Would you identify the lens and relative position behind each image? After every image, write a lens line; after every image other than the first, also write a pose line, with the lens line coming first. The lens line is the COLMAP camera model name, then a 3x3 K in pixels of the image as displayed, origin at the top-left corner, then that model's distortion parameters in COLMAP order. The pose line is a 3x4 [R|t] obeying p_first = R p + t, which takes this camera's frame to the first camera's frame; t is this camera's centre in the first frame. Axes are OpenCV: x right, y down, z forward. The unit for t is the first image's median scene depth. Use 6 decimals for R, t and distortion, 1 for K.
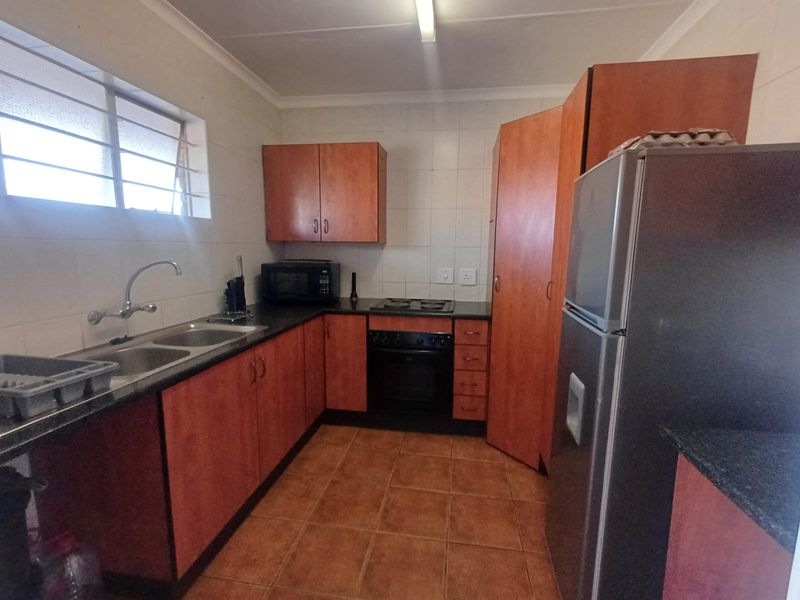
lens RADIAL K [[360.0, 0, 404.4], [0, 360.0, 296.3], [0, 0, 1]] dist [-0.002228, -0.001445]
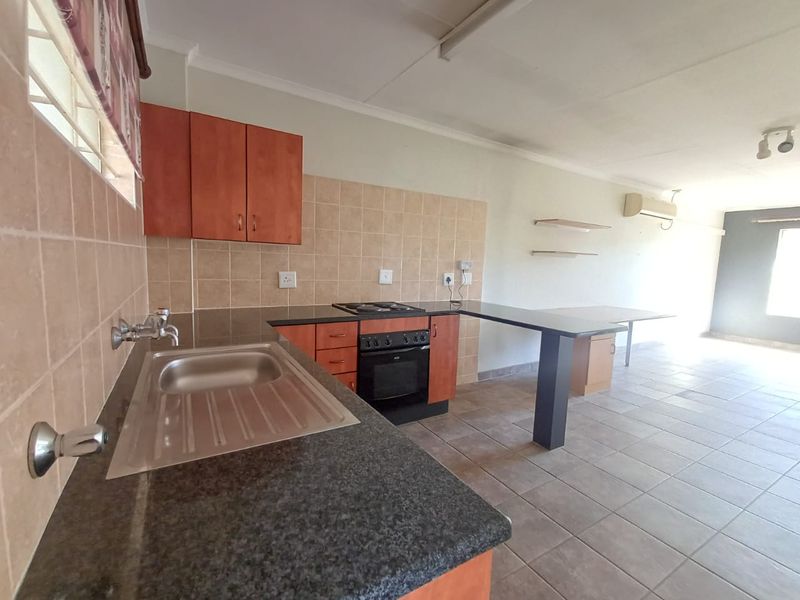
lens RADIAL K [[362.8, 0, 403.3], [0, 362.8, 298.7], [0, 0, 1]] dist [0.000796, 0.000017]
pose [[0.761104, -0.053157, 0.646448, -0.791763], [0.063768, 0.997940, 0.006982, -0.003727], [-0.645487, 0.035909, 0.762926, 0.213942]]
